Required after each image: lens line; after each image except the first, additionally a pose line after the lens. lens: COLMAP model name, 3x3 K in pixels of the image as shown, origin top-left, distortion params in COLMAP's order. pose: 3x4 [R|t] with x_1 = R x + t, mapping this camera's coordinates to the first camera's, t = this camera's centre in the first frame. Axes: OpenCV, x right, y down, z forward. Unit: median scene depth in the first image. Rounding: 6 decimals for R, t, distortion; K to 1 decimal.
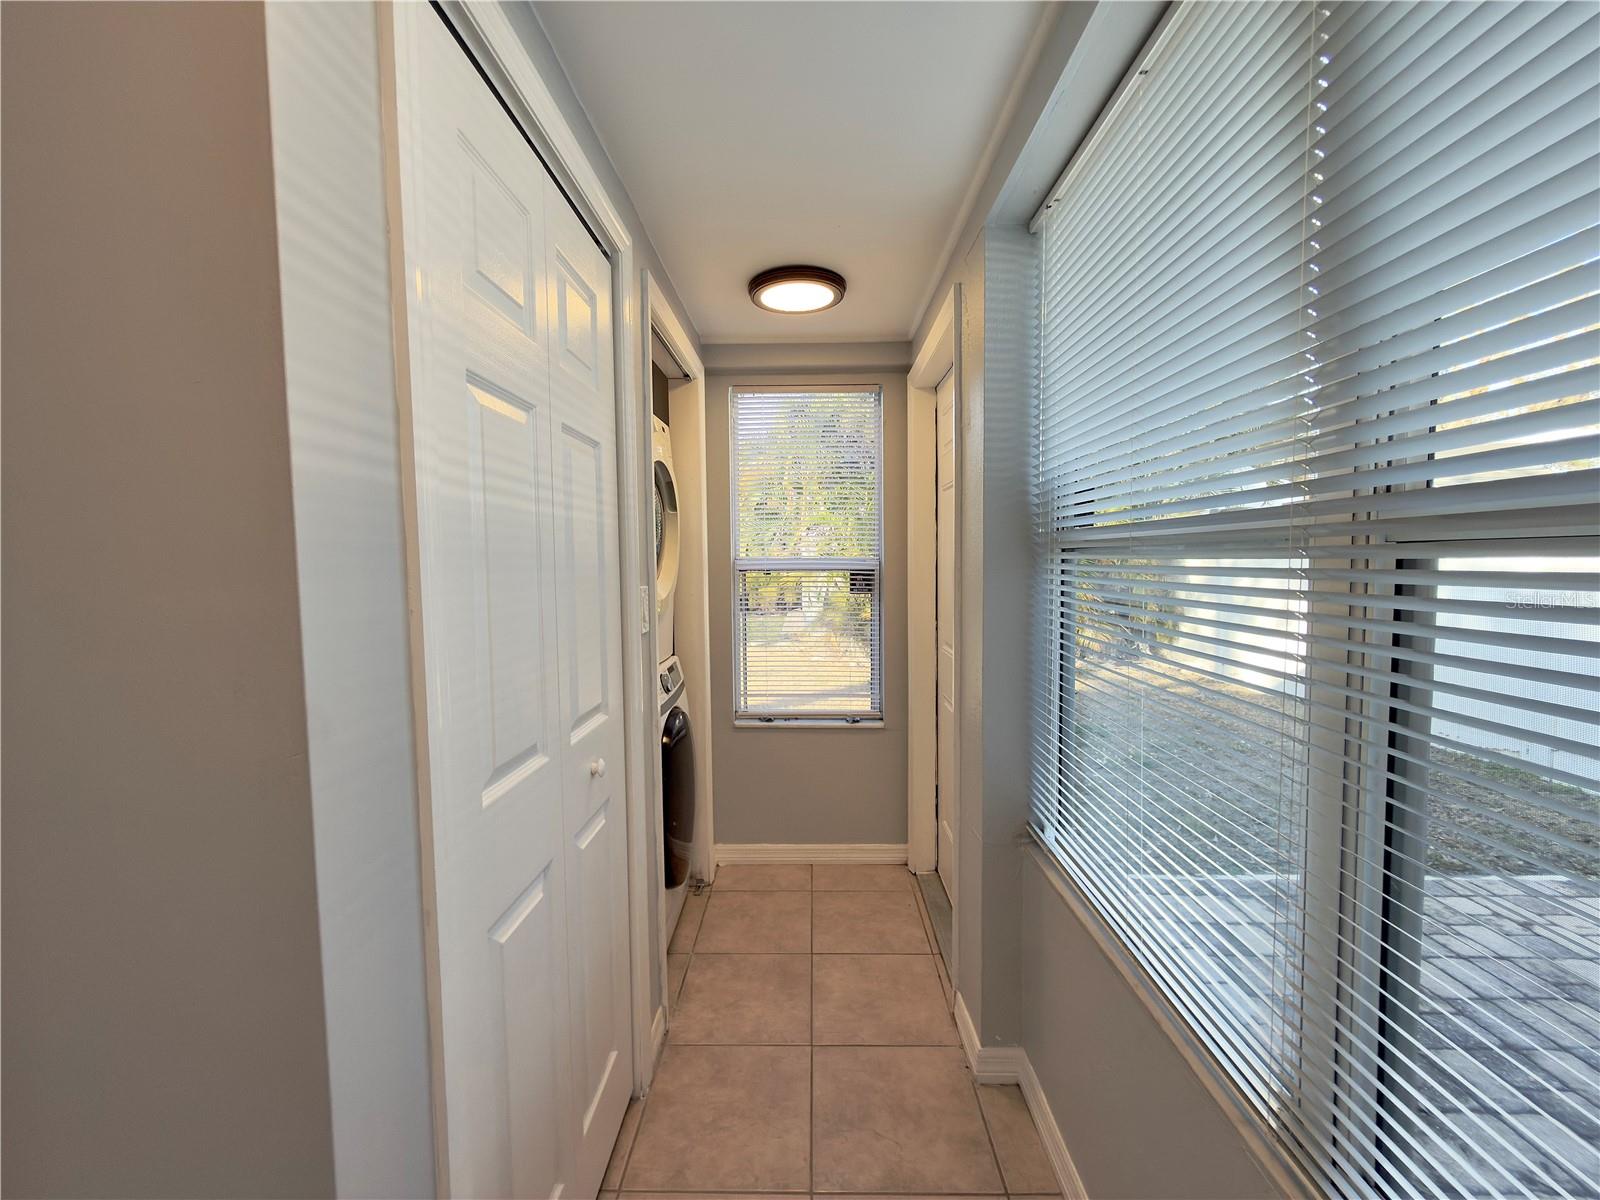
lens RADIAL K [[641.0, 0, 802.0], [0, 641.0, 599.0], [0, 0, 1]] dist [-0.000351, 0.000009]
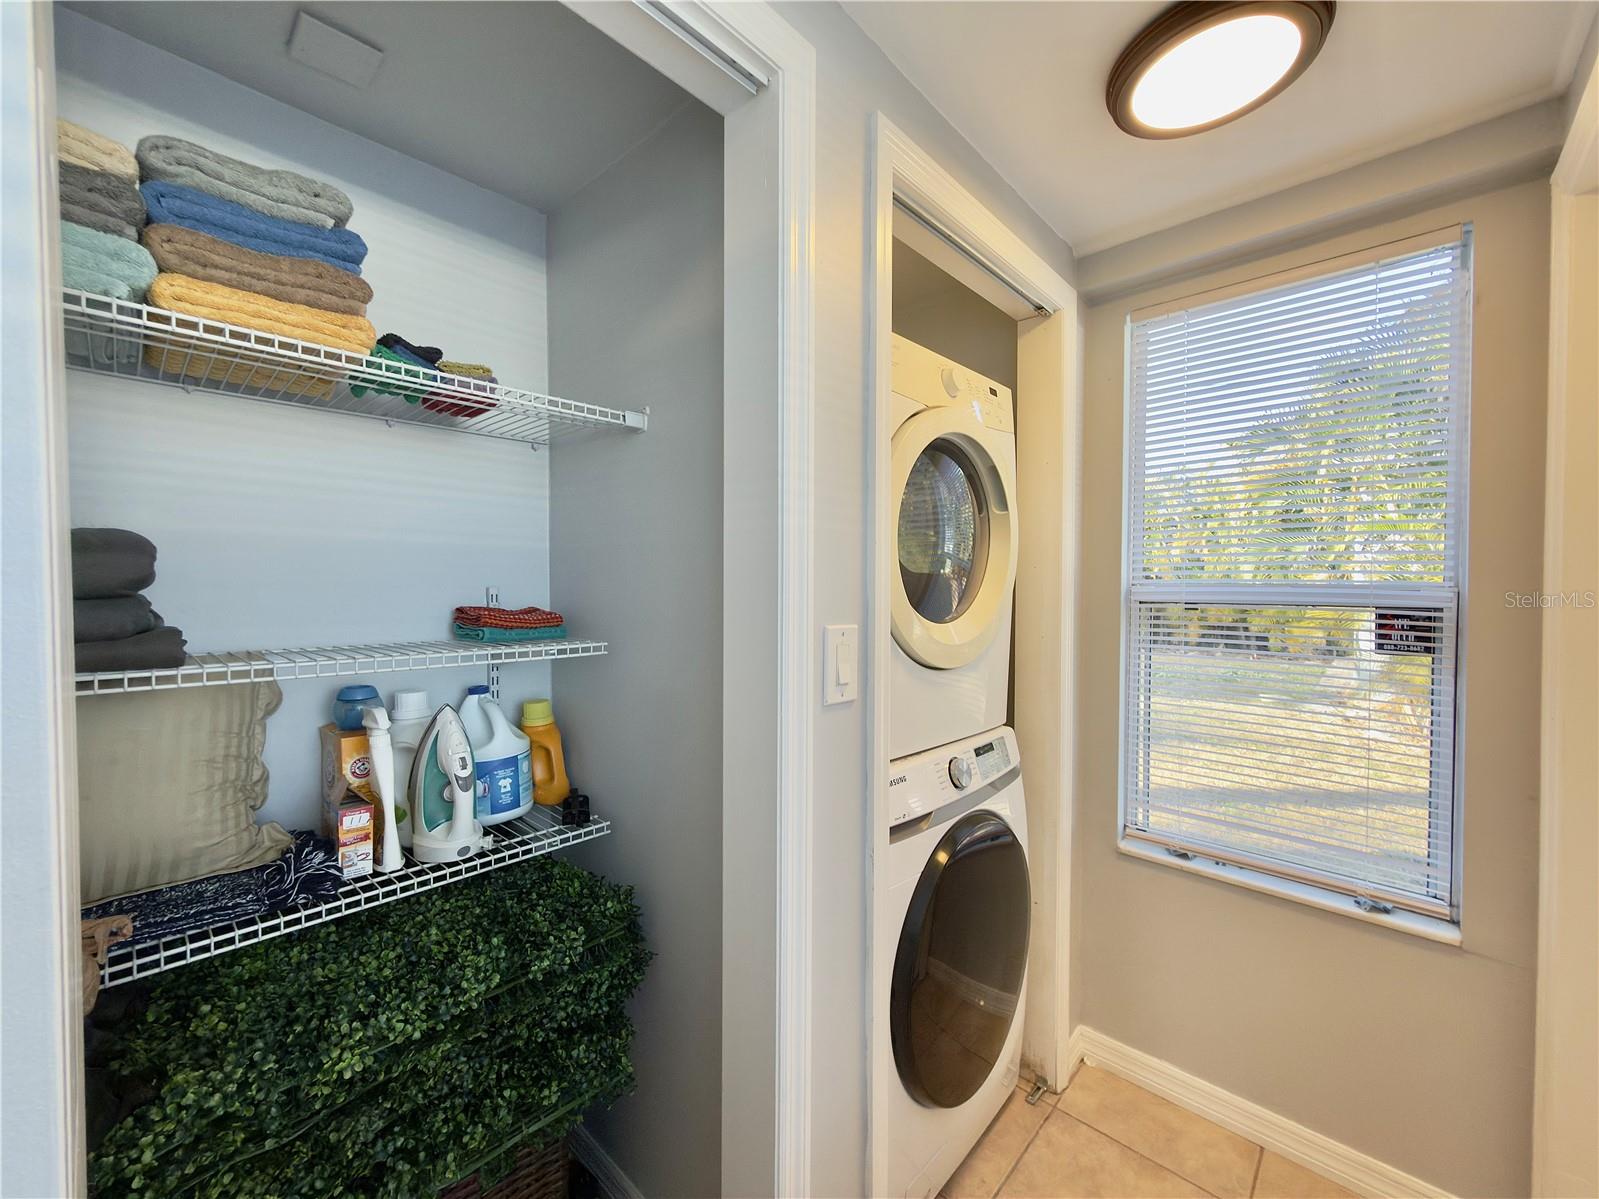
lens RADIAL K [[640.6, 0, 797.2], [0, 640.6, 593.4], [0, 0, 1]] dist [-0.000351, 0.000009]
pose [[0.739452, 0.022467, -0.672834, 0.078408], [-0.052864, 0.998295, -0.024764, -0.019485], [0.671130, 0.053880, 0.739379, 0.312910]]
